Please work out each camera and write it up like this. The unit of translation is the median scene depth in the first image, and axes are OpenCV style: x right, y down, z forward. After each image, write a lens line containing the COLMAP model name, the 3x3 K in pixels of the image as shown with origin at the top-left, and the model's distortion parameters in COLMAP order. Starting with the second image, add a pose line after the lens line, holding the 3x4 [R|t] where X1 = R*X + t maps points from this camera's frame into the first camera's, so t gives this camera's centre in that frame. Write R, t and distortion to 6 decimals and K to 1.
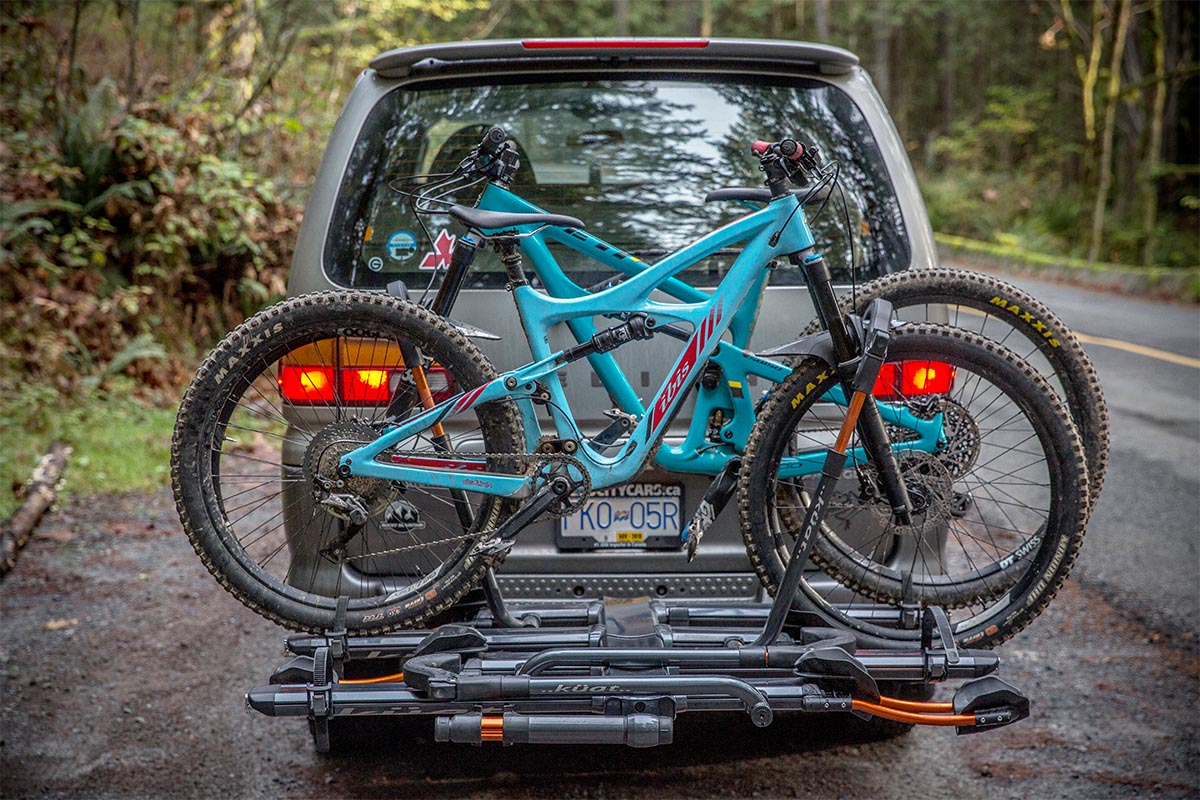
lens RADIAL K [[2351.5, 0, 600.9], [0, 2351.5, 398.6], [0, 0, 1]] dist [0.113242, 0.000000]
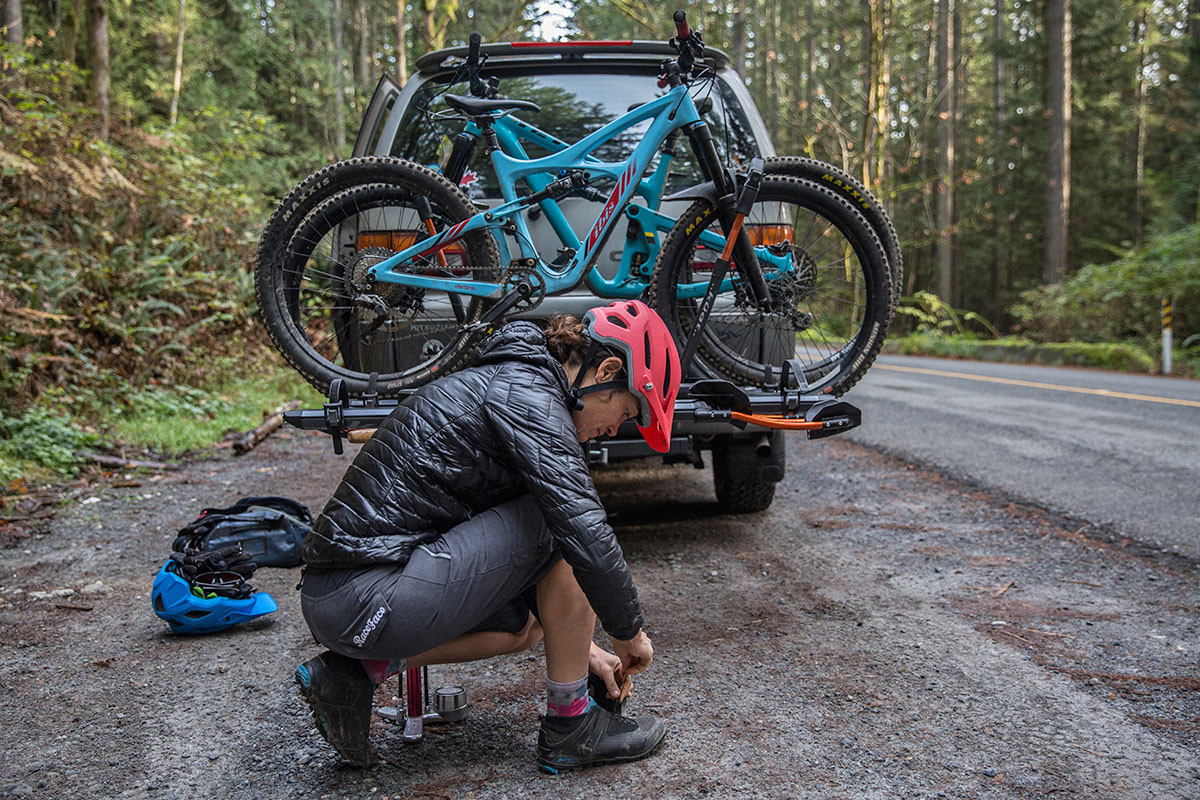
lens RADIAL K [[1183.3, 0, 600.4], [0, 1183.3, 401.7], [0, 0, 1]] dist [-0.083203, 0.000000]
pose [[0.999934, -0.010644, -0.004333, 0.030795], [0.010579, 0.999835, -0.014790, 0.114737], [0.004489, 0.014743, 0.999881, 0.286707]]
